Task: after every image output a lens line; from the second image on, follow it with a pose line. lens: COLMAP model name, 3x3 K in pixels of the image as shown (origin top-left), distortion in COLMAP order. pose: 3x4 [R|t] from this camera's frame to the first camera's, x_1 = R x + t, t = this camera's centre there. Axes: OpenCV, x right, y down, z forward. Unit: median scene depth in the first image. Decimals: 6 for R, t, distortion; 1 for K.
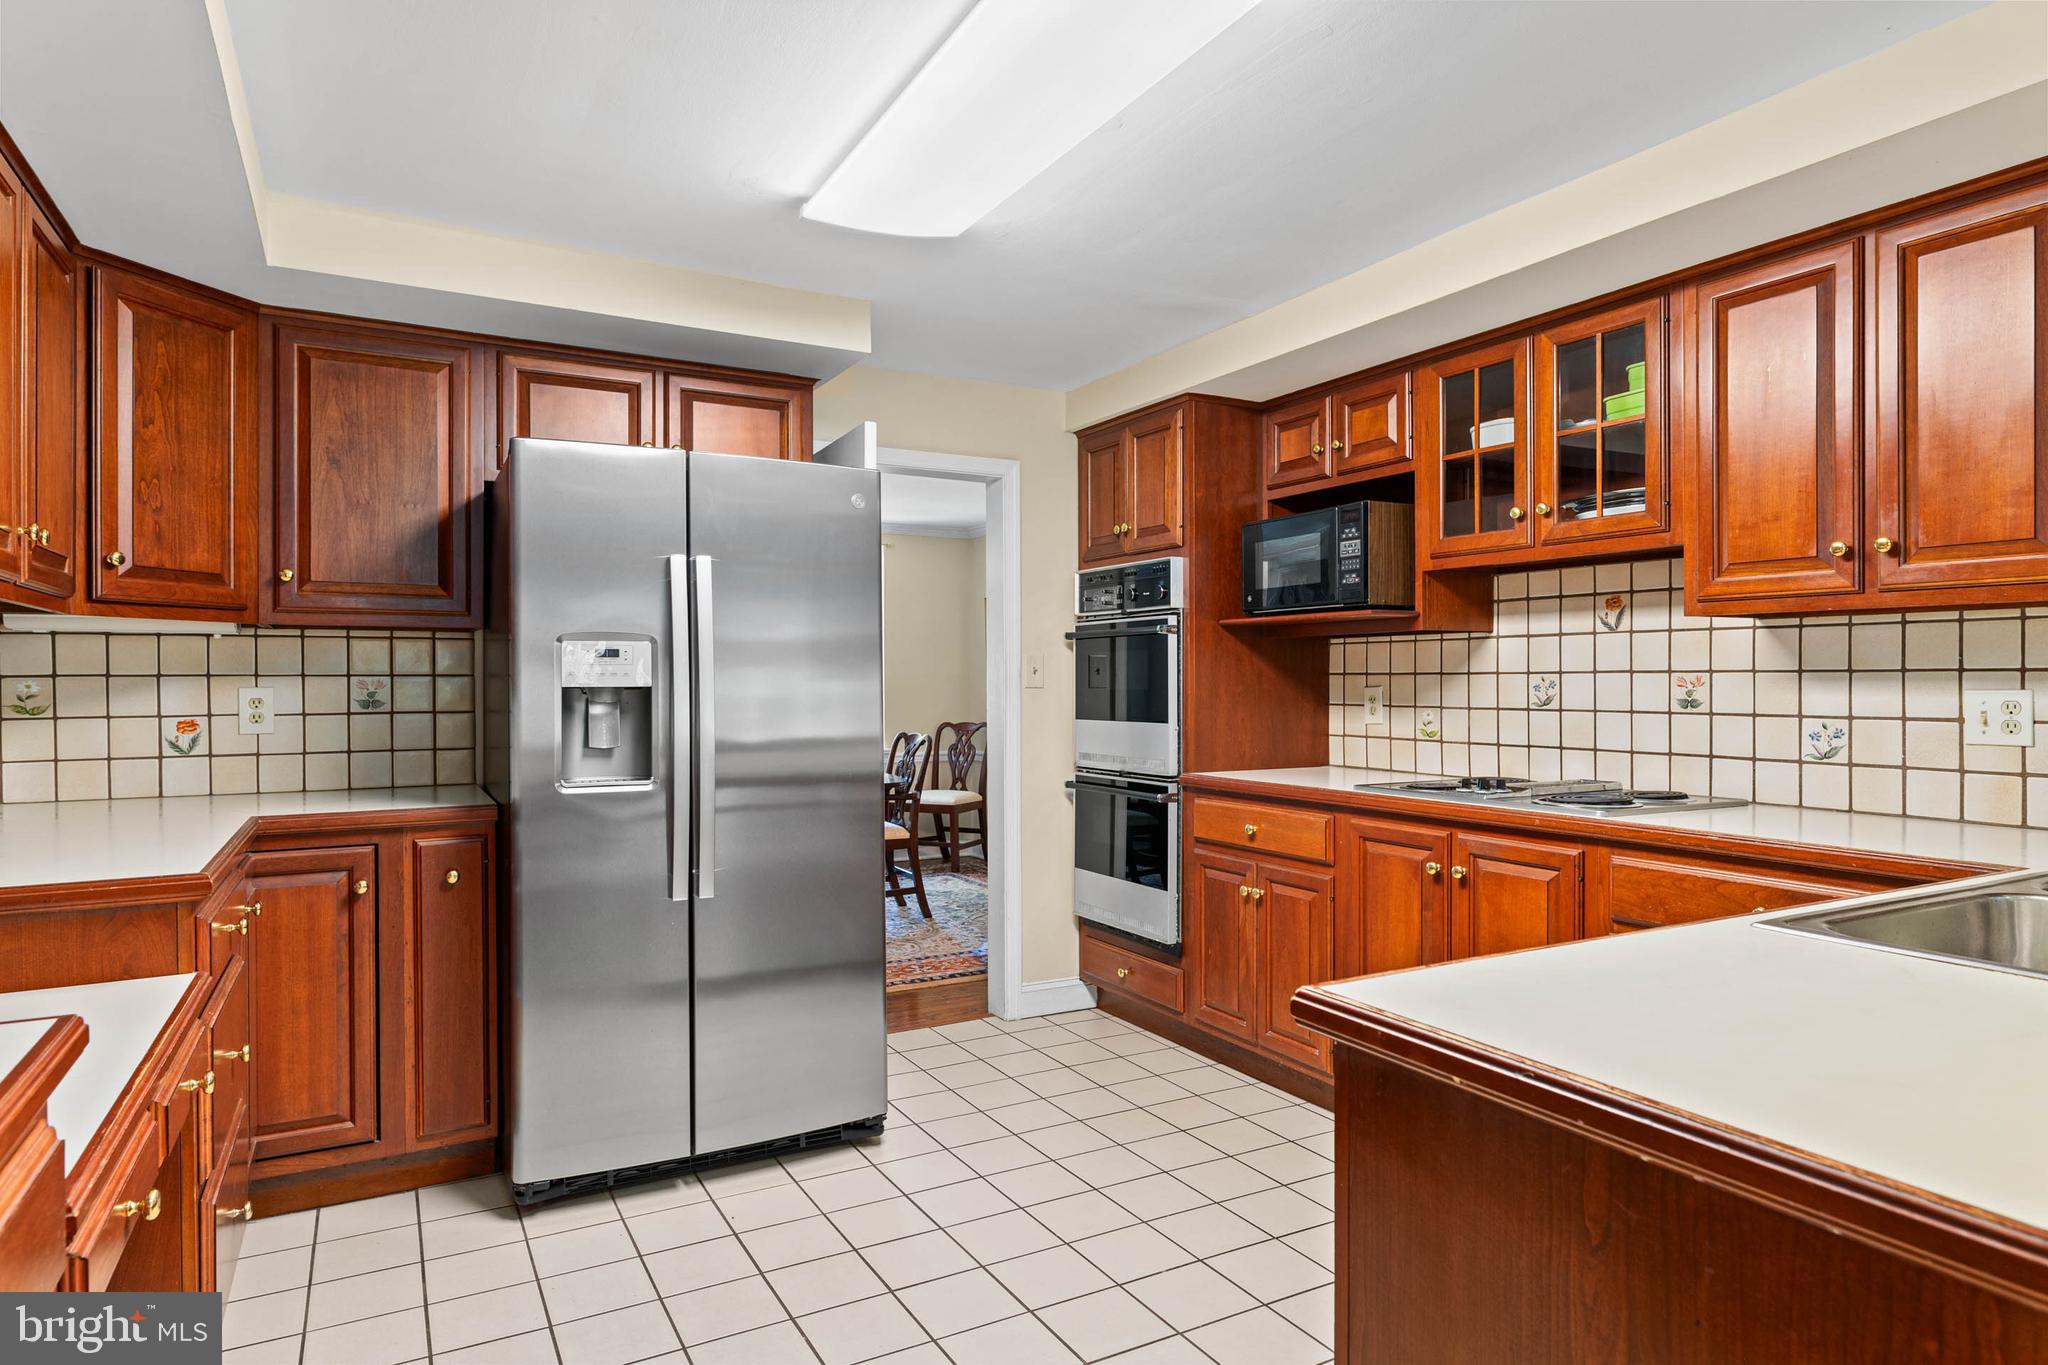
lens RADIAL K [[1192.8, 0, 1033.0], [0, 1192.8, 684.6], [0, 0, 1]] dist [-0.000558, -0.000434]
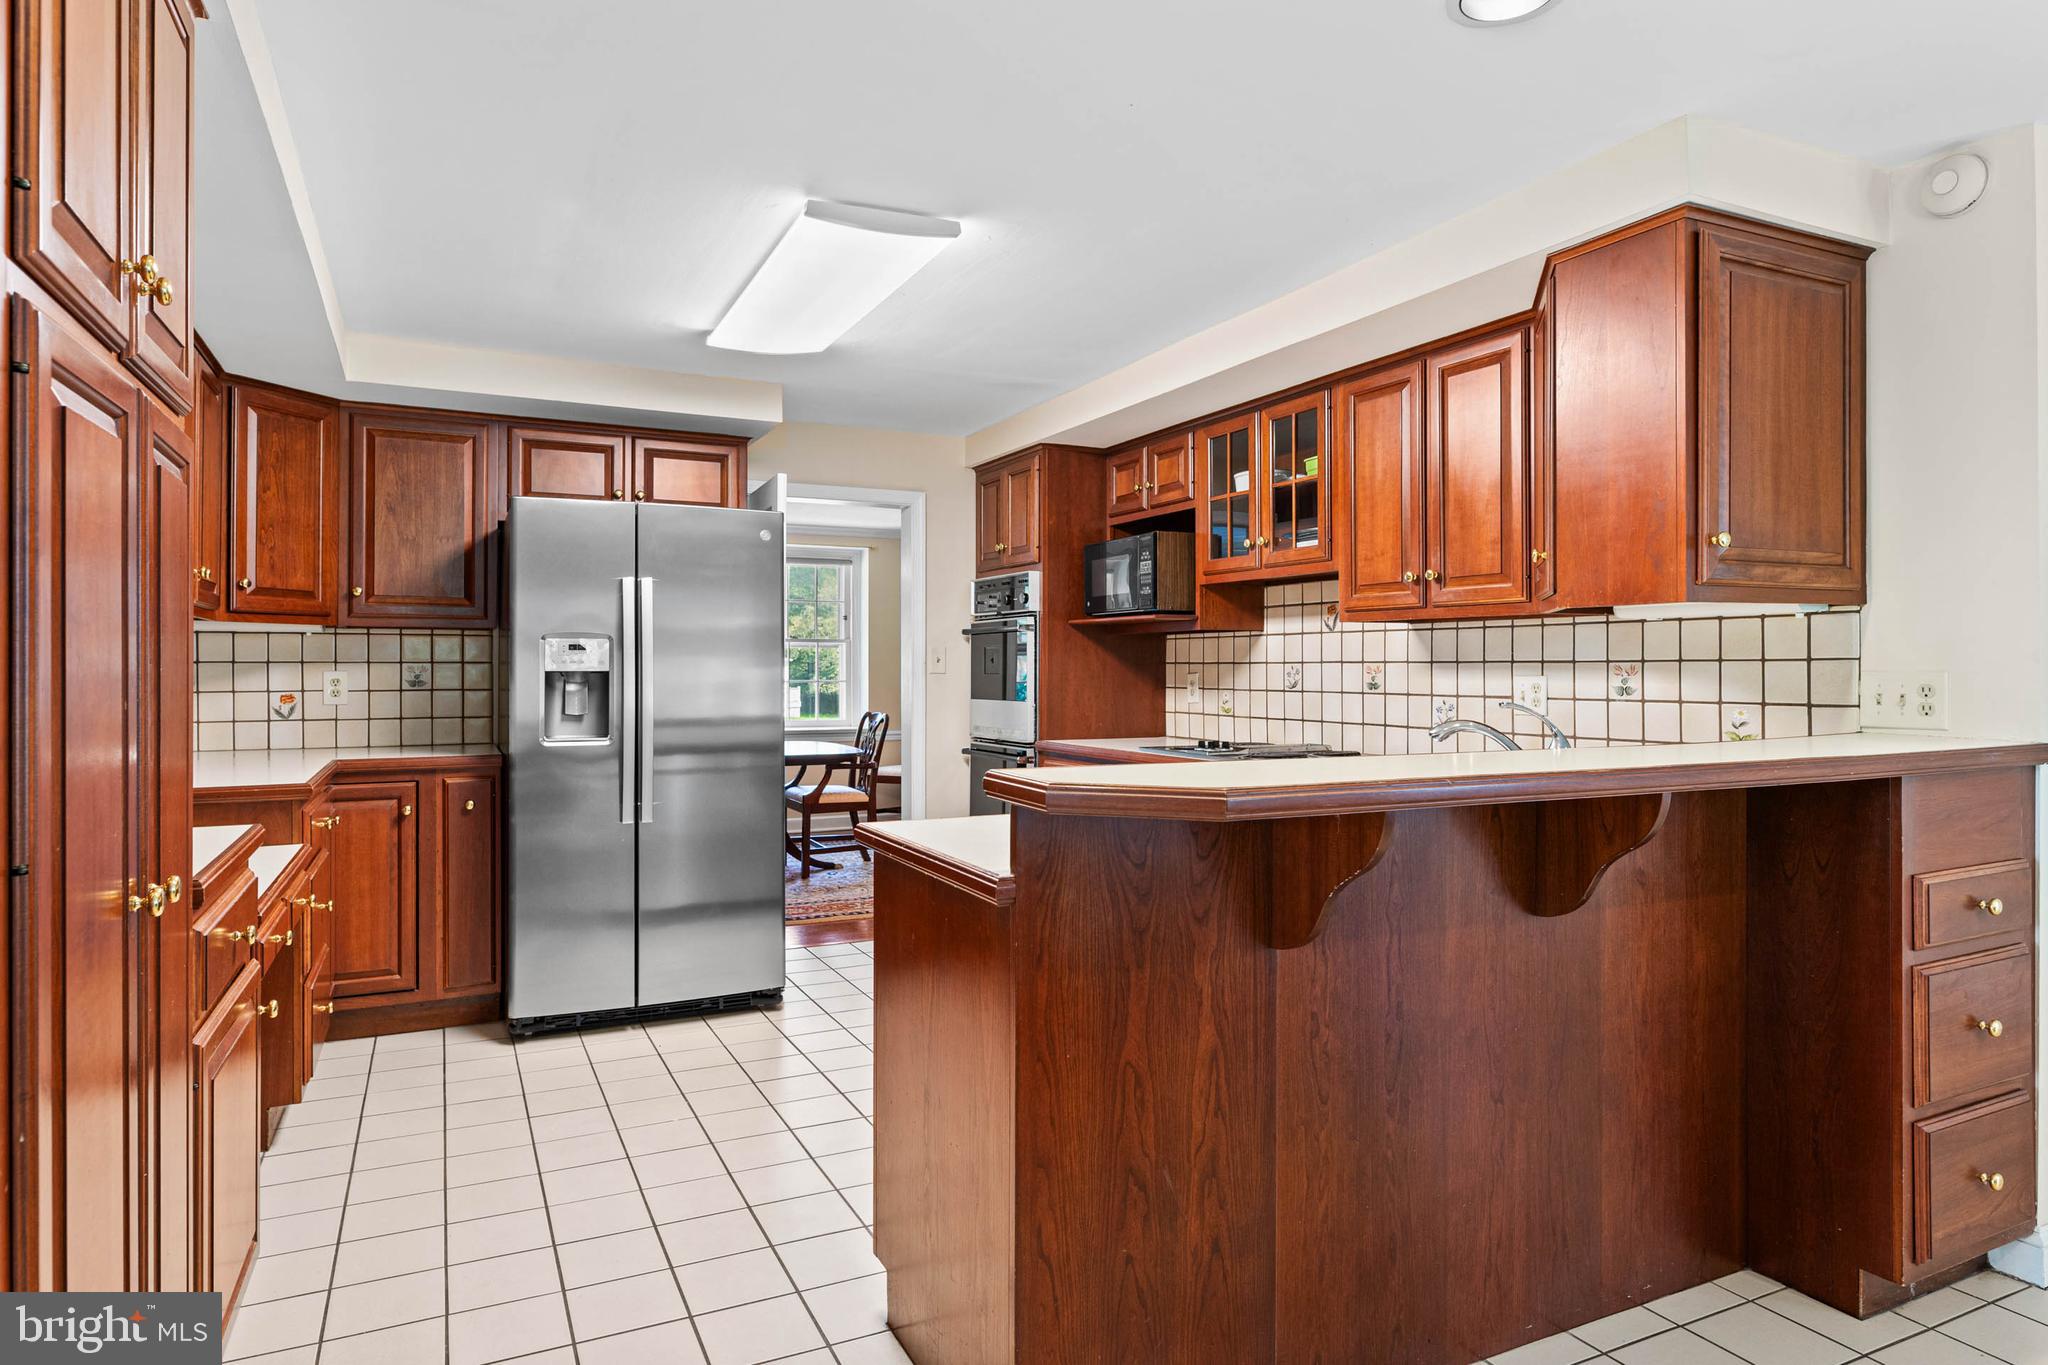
lens RADIAL K [[1207.3, 0, 1024.9], [0, 1207.3, 663.3], [0, 0, 1]] dist [0.001236, -0.000688]
pose [[0.998599, 0.002621, -0.052858, 0.222133], [-0.003012, 0.999969, -0.007319, 0.001358], [0.052837, 0.007468, 0.998575, -0.358404]]
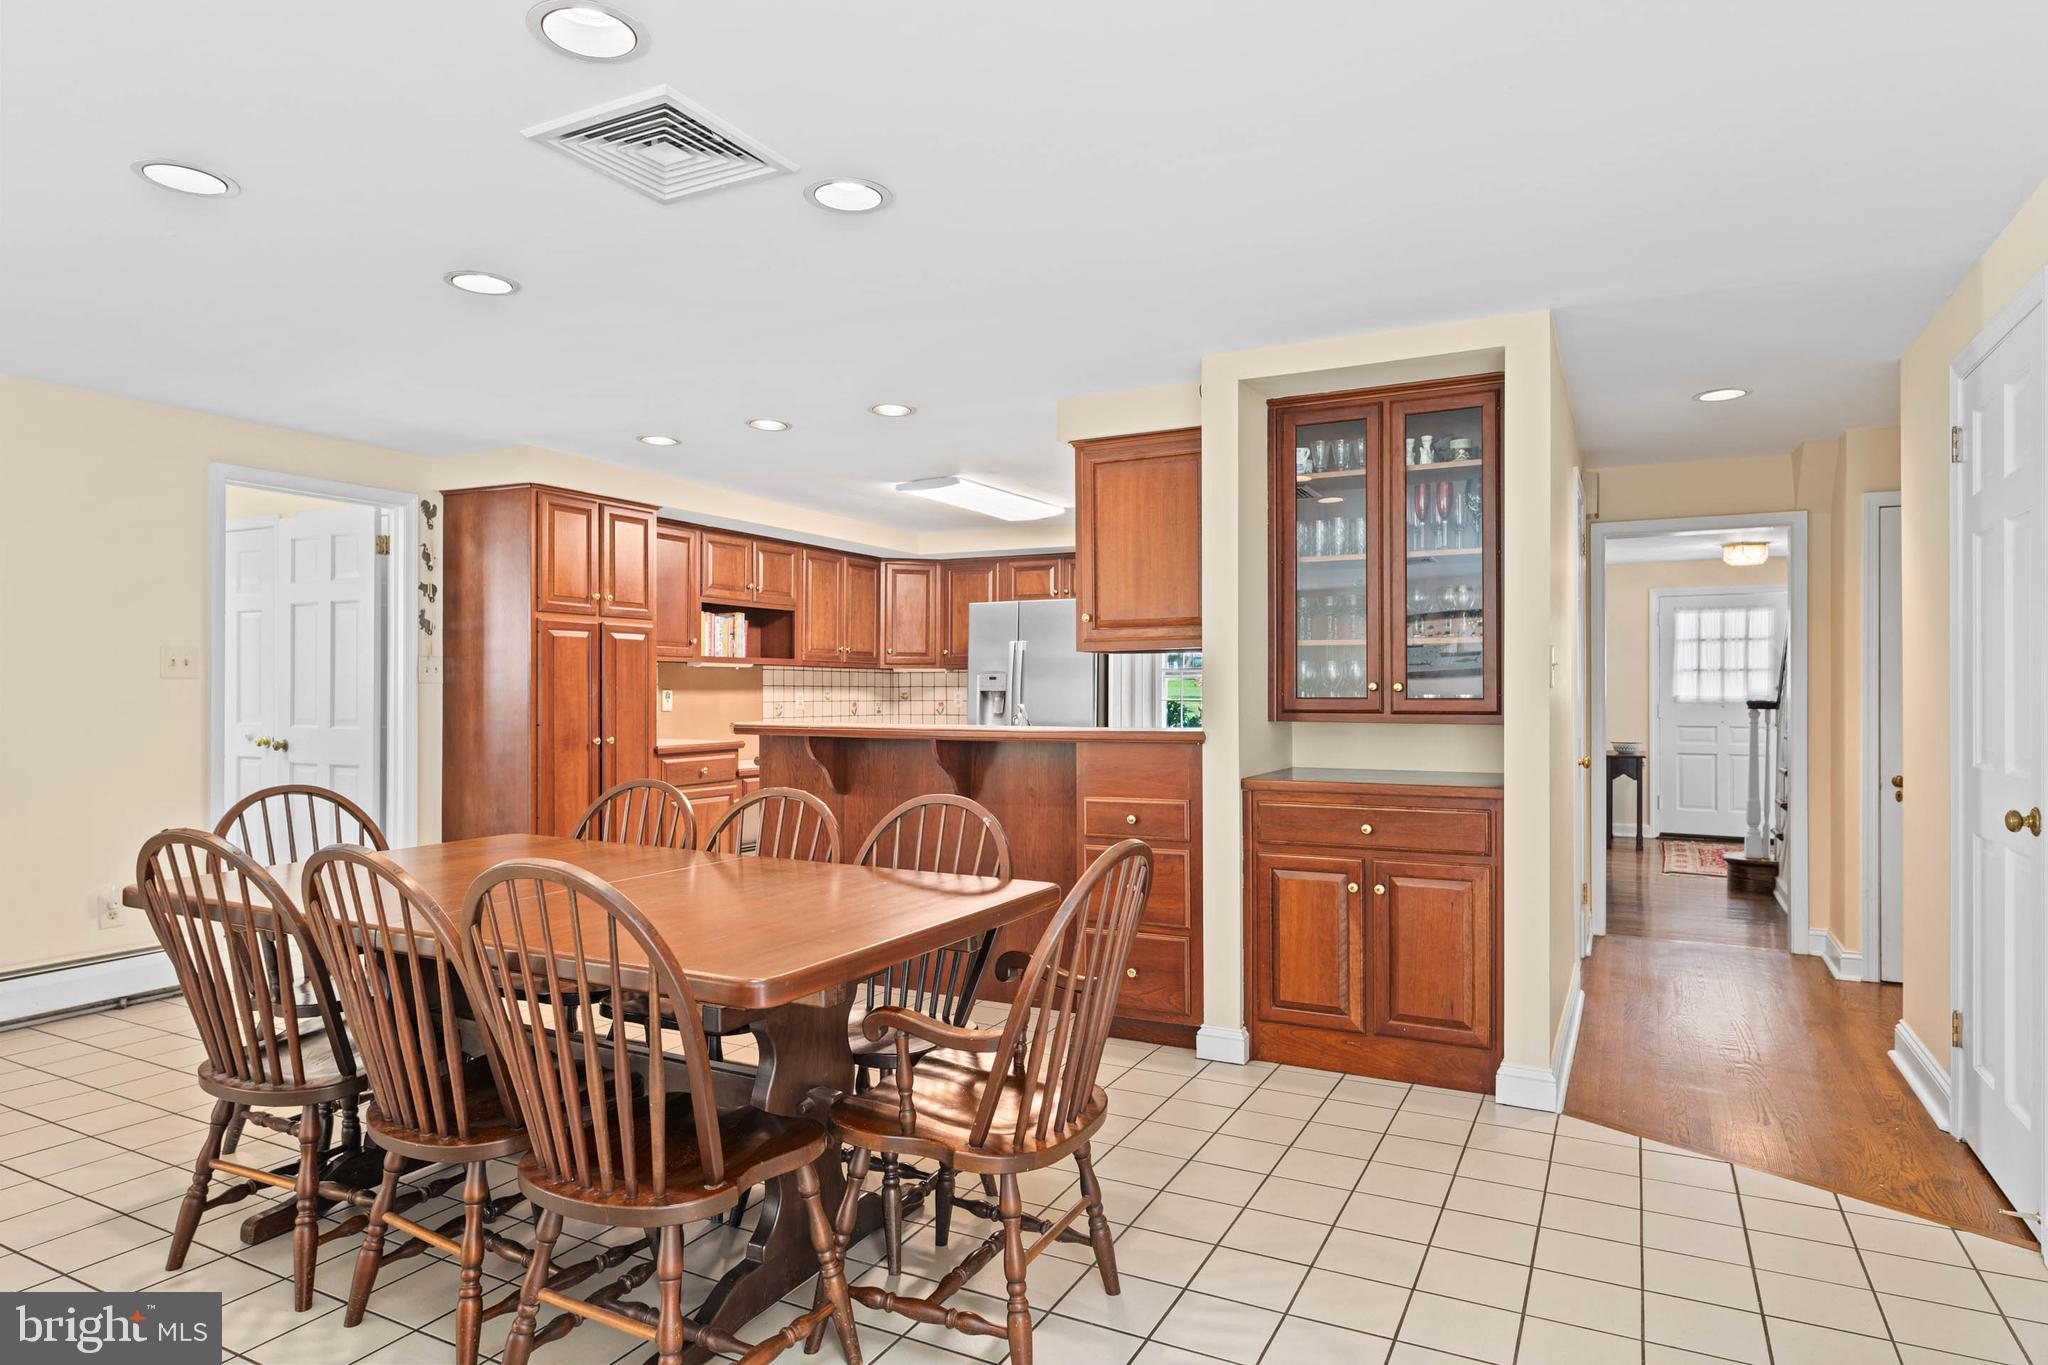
lens RADIAL K [[1186.0, 0, 1018.4], [0, 1186.0, 688.3], [0, 0, 1]] dist [0.005033, 0.001925]
pose [[0.552896, 0.000129, -0.833250, 1.748311], [-0.004722, 0.999984, -0.002979, 0.004408], [0.833237, 0.005582, 0.552888, -0.414487]]
